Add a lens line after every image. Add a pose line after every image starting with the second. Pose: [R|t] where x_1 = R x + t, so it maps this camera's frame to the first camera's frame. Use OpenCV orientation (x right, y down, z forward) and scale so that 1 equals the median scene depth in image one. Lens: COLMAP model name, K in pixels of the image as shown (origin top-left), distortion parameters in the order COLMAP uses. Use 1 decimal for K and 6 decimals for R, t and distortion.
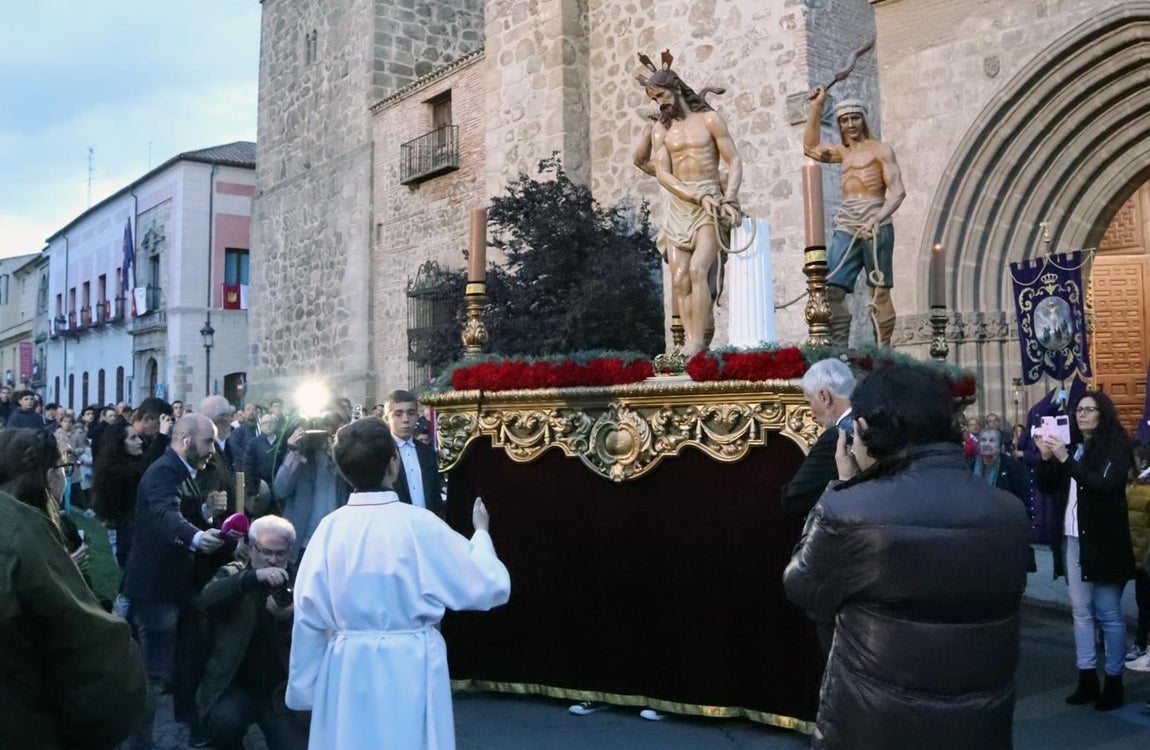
lens RADIAL K [[1121.7, 0, 575.0], [0, 1121.7, 375.0], [0, 0, 1]] dist [-0.107342, 0.012038]
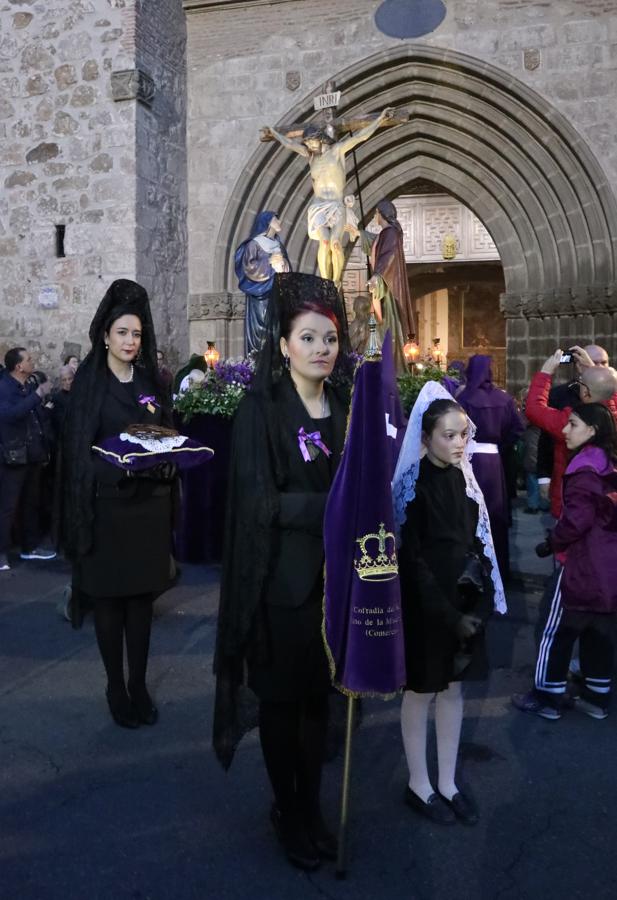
lens RADIAL K [[766.0, 0, 310.8], [0, 766.0, 410.1], [0, 0, 1]] dist [-0.131088, 0.095629]
pose [[0.838071, -0.005570, 0.545533, -0.033491], [-0.034274, 0.997435, 0.062837, 0.012567], [-0.544484, -0.071360, 0.835730, 0.300287]]
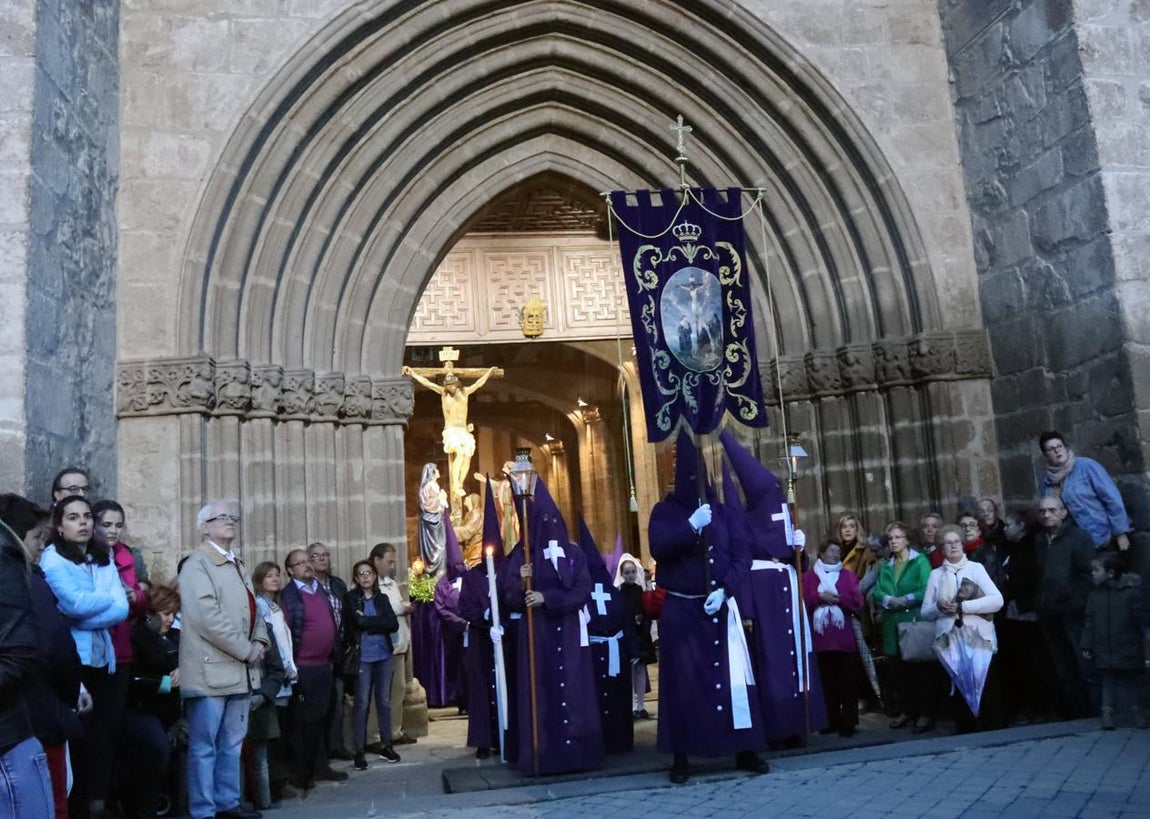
lens RADIAL K [[1012.3, 0, 573.8], [0, 1012.3, 383.8], [0, 0, 1]] dist [-0.113582, 0.080379]
pose [[0.540770, 0.123995, 0.831982, 0.019828], [0.029767, 0.985636, -0.166242, 0.043190], [-0.840644, 0.114664, 0.529311, 0.614347]]
